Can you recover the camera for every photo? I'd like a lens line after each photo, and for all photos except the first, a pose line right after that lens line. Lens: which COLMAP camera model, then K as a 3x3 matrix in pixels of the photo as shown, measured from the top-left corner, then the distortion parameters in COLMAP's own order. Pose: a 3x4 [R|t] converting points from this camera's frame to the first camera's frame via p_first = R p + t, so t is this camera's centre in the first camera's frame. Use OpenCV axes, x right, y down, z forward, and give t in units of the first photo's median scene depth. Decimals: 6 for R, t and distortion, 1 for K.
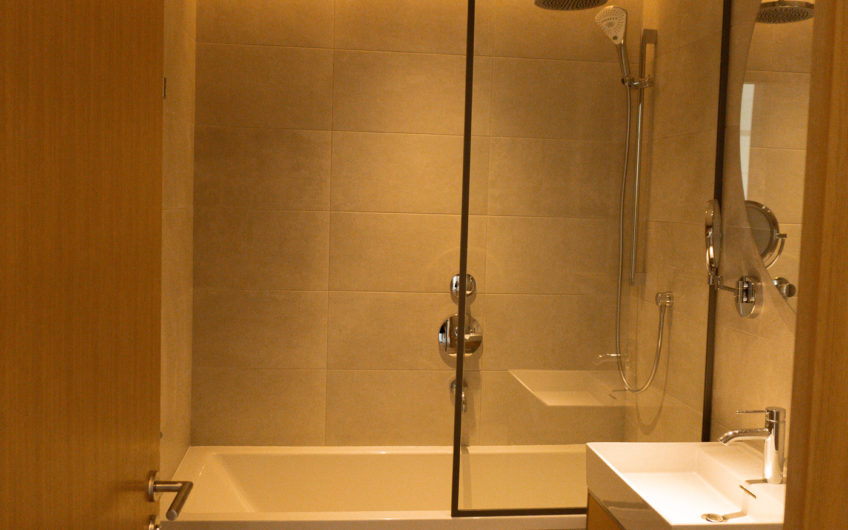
lens RADIAL K [[856.4, 0, 439.9], [0, 856.4, 264.6], [0, 0, 1]] dist [-0.014467, -0.005242]
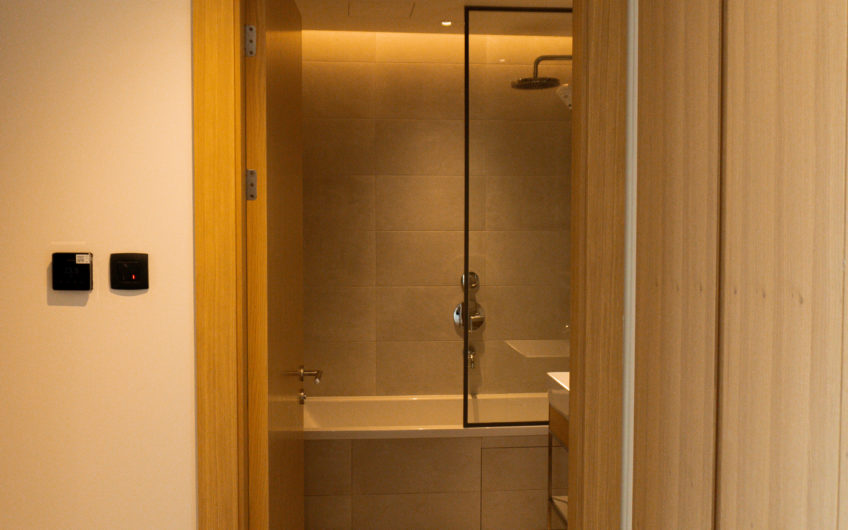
lens RADIAL K [[856.4, 0, 439.9], [0, 856.4, 264.6], [0, 0, 1]] dist [-0.014467, -0.005242]
pose [[0.999303, -0.027181, -0.025602, 0.015431], [0.026575, 0.999365, -0.023720, 0.032522], [0.026230, 0.023023, 0.999391, -0.453071]]
